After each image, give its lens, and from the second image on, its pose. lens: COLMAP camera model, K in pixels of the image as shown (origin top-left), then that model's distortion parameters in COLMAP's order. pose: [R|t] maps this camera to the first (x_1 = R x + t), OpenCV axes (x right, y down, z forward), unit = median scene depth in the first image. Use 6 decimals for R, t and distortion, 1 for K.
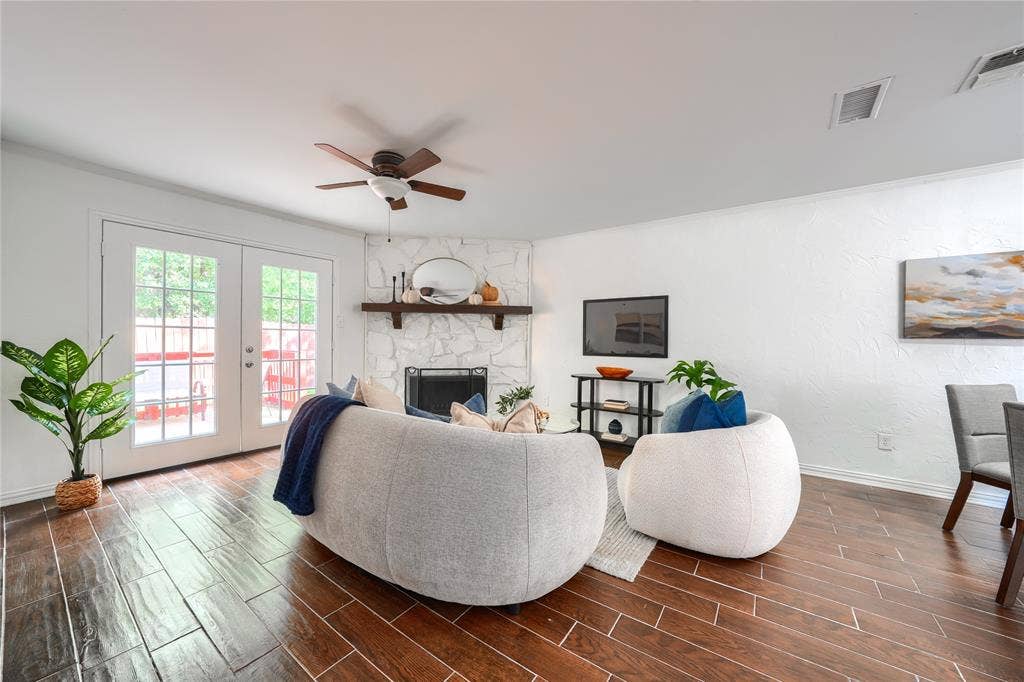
lens RADIAL K [[376.5, 0, 504.5], [0, 376.5, 339.3], [0, 0, 1]] dist [-0.014112, 0.000165]
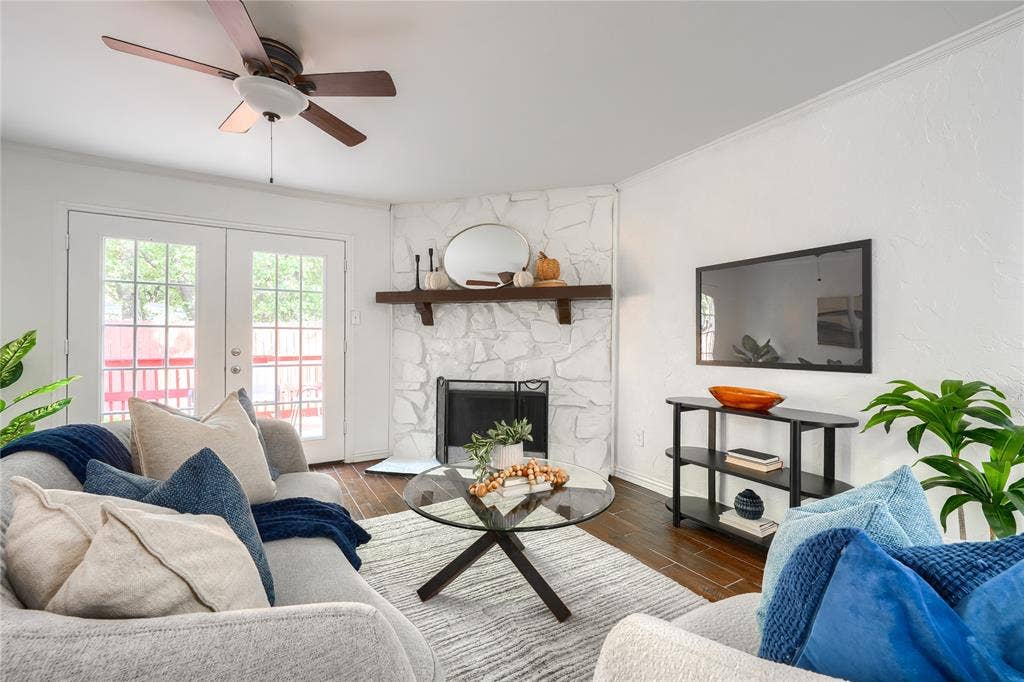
lens RADIAL K [[429.2, 0, 503.7], [0, 429.2, 335.5], [0, 0, 1]] dist [-0.009831, 0.002077]
pose [[0.915281, -0.011729, -0.402645, 0.204128], [0.005658, 0.999852, -0.016264, 0.007413], [0.402776, 0.012608, 0.915212, 0.291043]]
